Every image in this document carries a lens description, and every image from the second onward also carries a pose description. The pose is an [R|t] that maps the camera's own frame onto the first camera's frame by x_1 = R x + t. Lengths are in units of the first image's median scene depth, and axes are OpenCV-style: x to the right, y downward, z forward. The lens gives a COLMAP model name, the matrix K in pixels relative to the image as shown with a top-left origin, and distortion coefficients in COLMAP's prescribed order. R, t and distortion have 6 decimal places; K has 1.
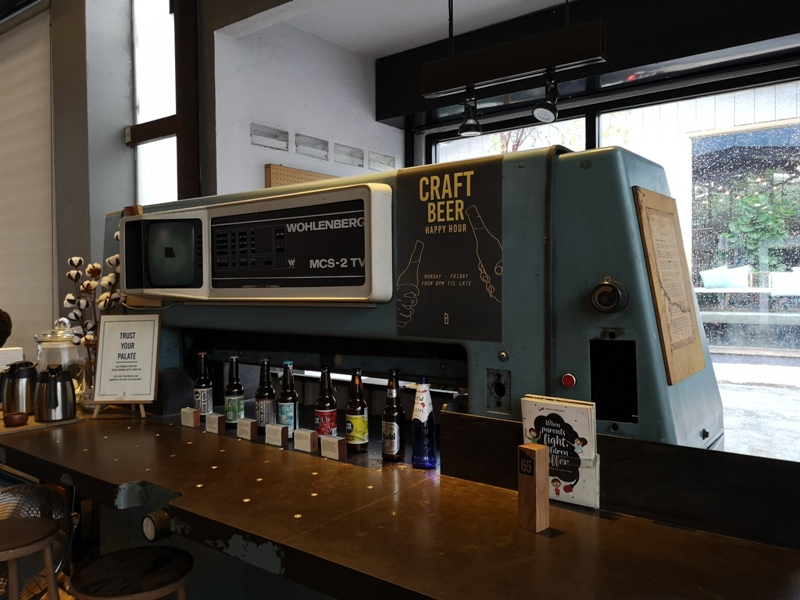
lens RADIAL K [[640.9, 0, 407.5], [0, 640.9, 296.8], [0, 0, 1]] dist [0.040821, -0.060892]
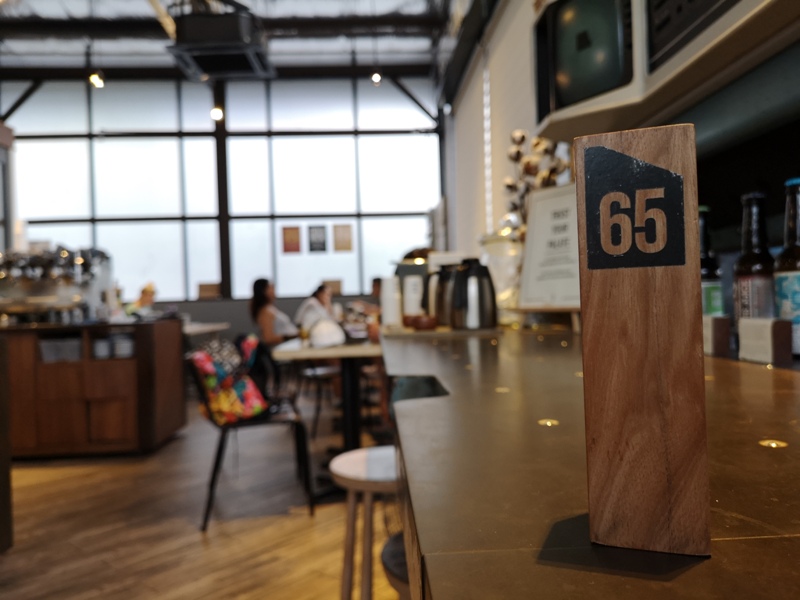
lens RADIAL K [[640.9, 0, 398.1], [0, 640.9, 302.2], [0, 0, 1]] dist [0.040821, -0.060892]
pose [[0.639522, -0.008487, -0.768726, -0.023297], [0.012769, 0.999918, -0.000416, 0.160471], [0.768667, -0.009550, 0.639578, 0.458784]]
